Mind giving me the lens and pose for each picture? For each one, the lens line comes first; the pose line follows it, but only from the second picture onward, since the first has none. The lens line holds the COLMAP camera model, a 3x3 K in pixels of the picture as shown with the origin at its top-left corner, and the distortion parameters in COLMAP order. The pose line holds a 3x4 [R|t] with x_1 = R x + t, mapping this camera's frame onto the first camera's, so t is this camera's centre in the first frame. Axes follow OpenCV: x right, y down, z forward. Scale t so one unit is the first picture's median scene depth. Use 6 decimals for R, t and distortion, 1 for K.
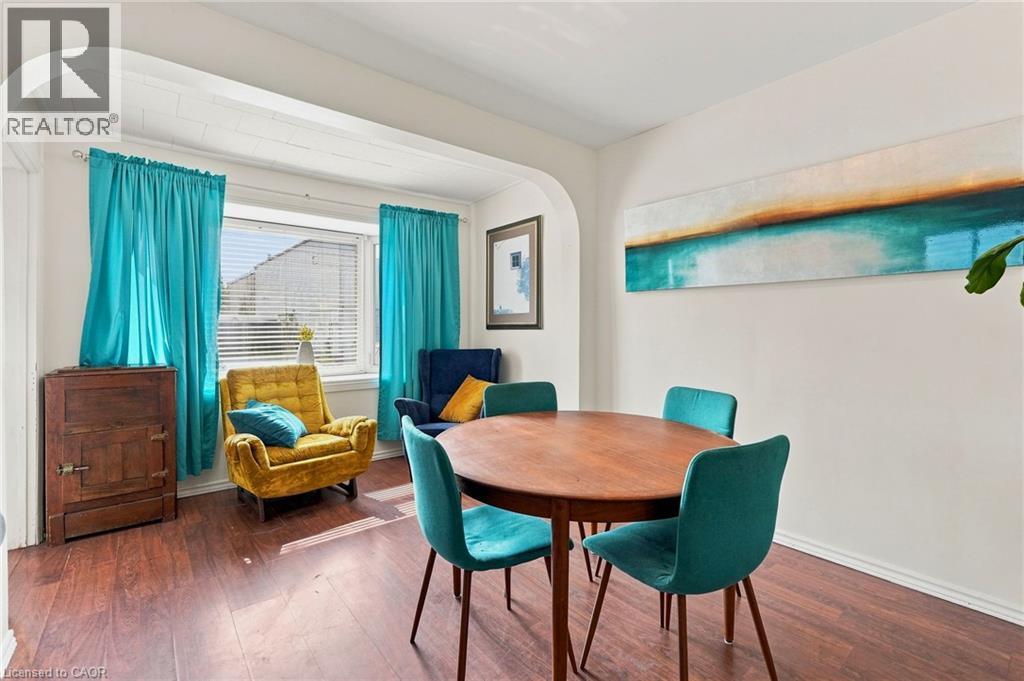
lens RADIAL K [[451.7, 0, 512.9], [0, 451.7, 336.1], [0, 0, 1]] dist [-0.017629, 0.008022]
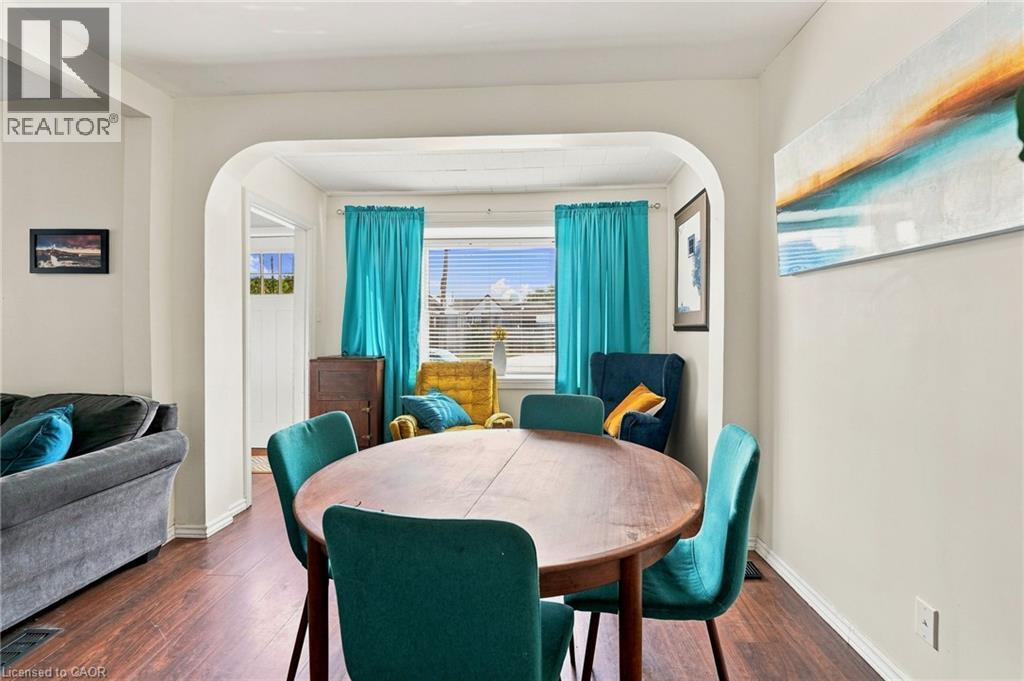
lens RADIAL K [[451.7, 0, 512.9], [0, 451.7, 336.1], [0, 0, 1]] dist [-0.017629, 0.008022]
pose [[0.741990, 0.010929, -0.670322, 0.313635], [-0.012037, 0.999923, 0.002979, -0.005011], [0.670303, 0.005858, 0.742065, 0.195958]]
